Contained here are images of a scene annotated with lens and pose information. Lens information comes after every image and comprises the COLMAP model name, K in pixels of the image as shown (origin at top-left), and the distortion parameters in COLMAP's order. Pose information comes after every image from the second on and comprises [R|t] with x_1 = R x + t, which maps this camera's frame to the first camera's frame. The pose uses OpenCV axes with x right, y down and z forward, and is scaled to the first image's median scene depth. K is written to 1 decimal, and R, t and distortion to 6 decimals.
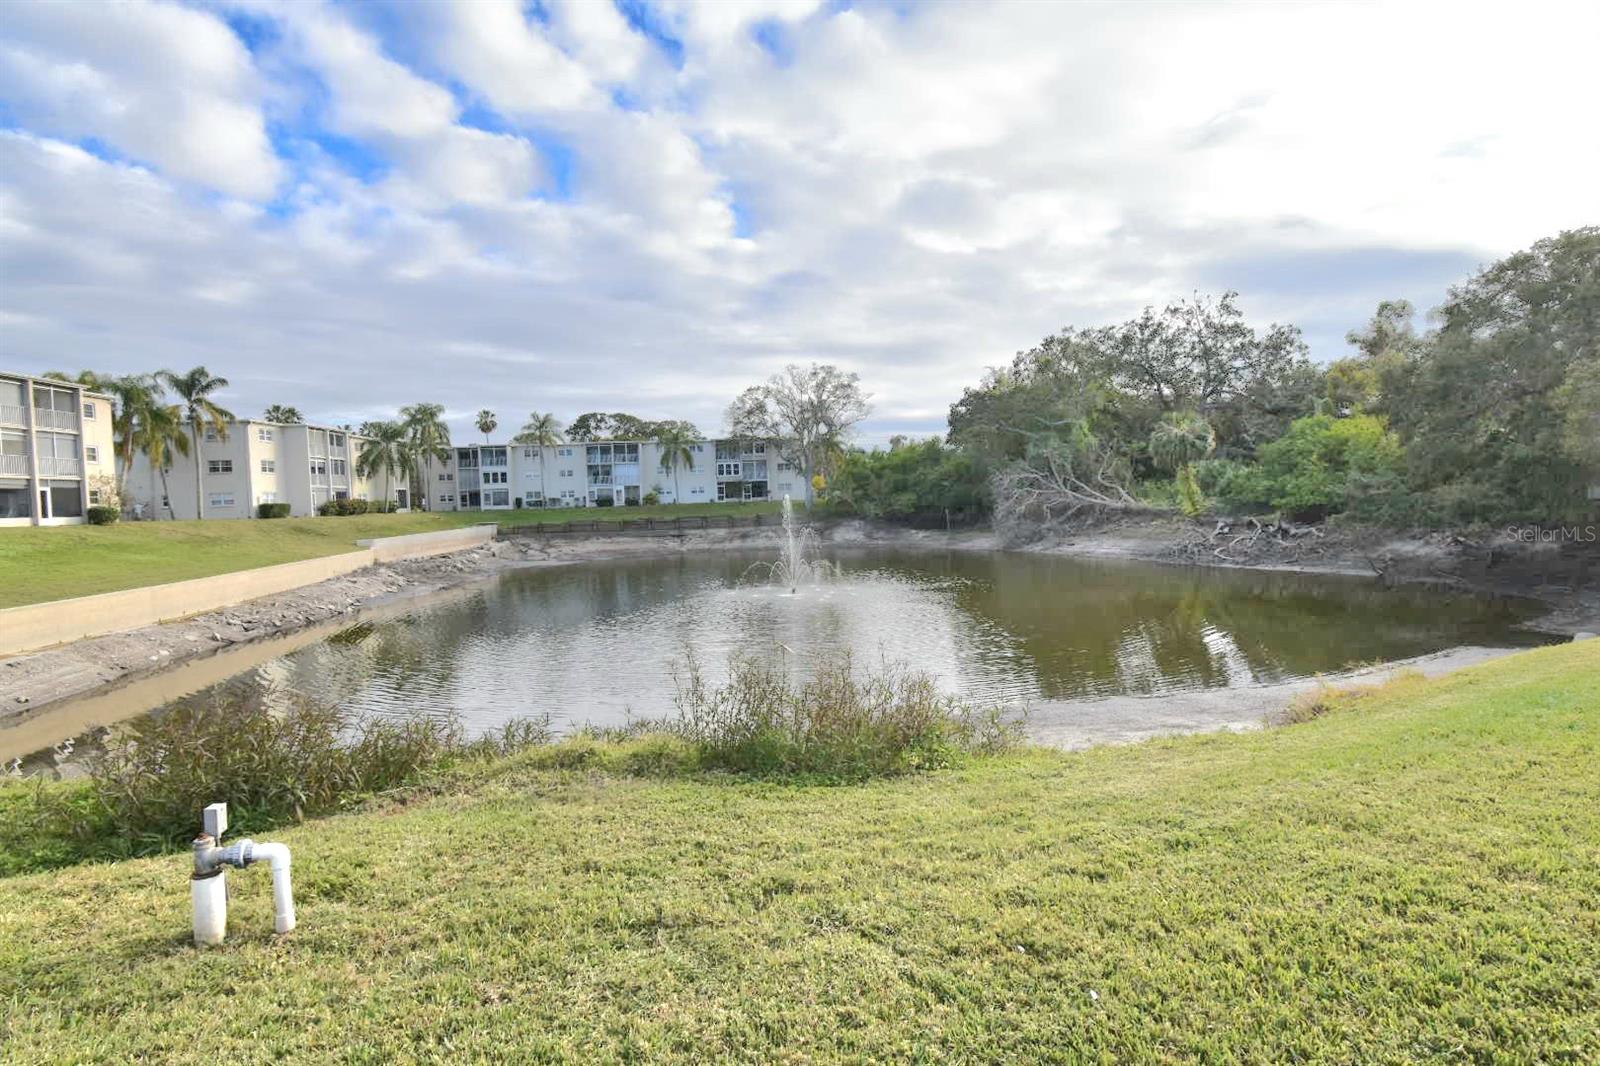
lens RADIAL K [[781.6, 0, 797.6], [0, 781.6, 536.6], [0, 0, 1]] dist [-0.027744, -0.001655]
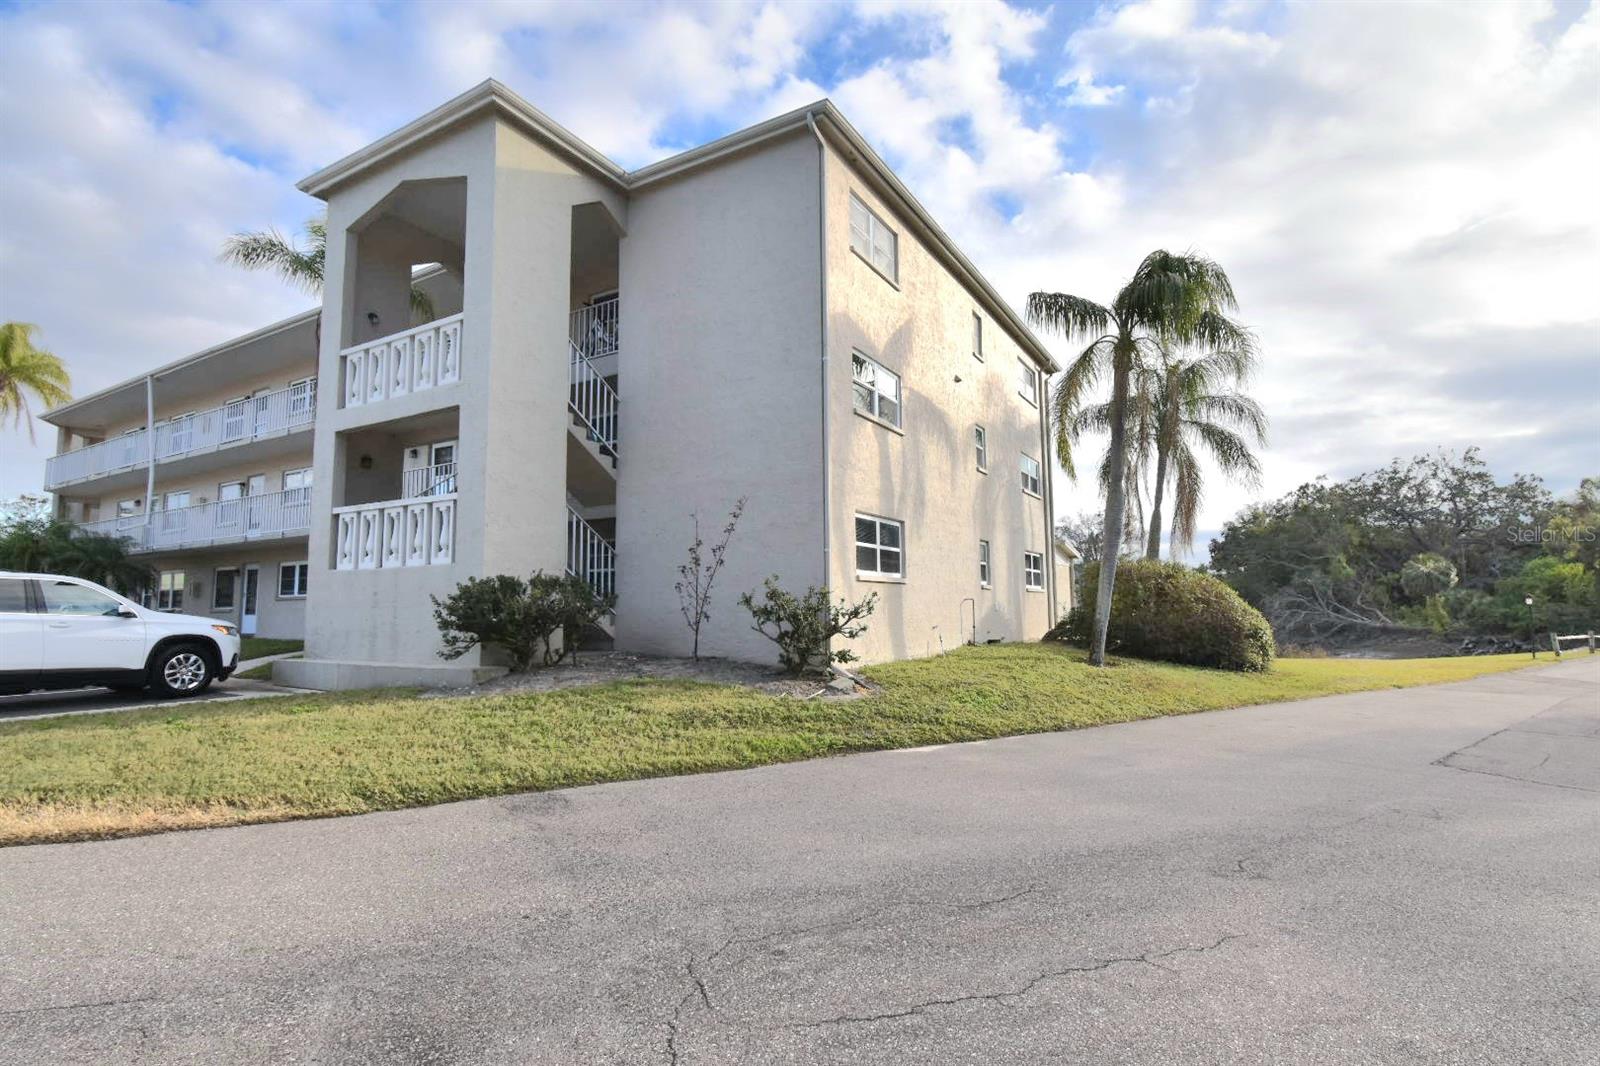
lens RADIAL K [[781.6, 0, 803.3], [0, 781.6, 528.5], [0, 0, 1]] dist [-0.027744, -0.001655]
pose [[0.967989, -0.002387, -0.250979, -0.174264], [-0.035307, 0.988716, -0.145579, 0.019159], [0.248495, 0.149780, 0.956983, -0.445534]]
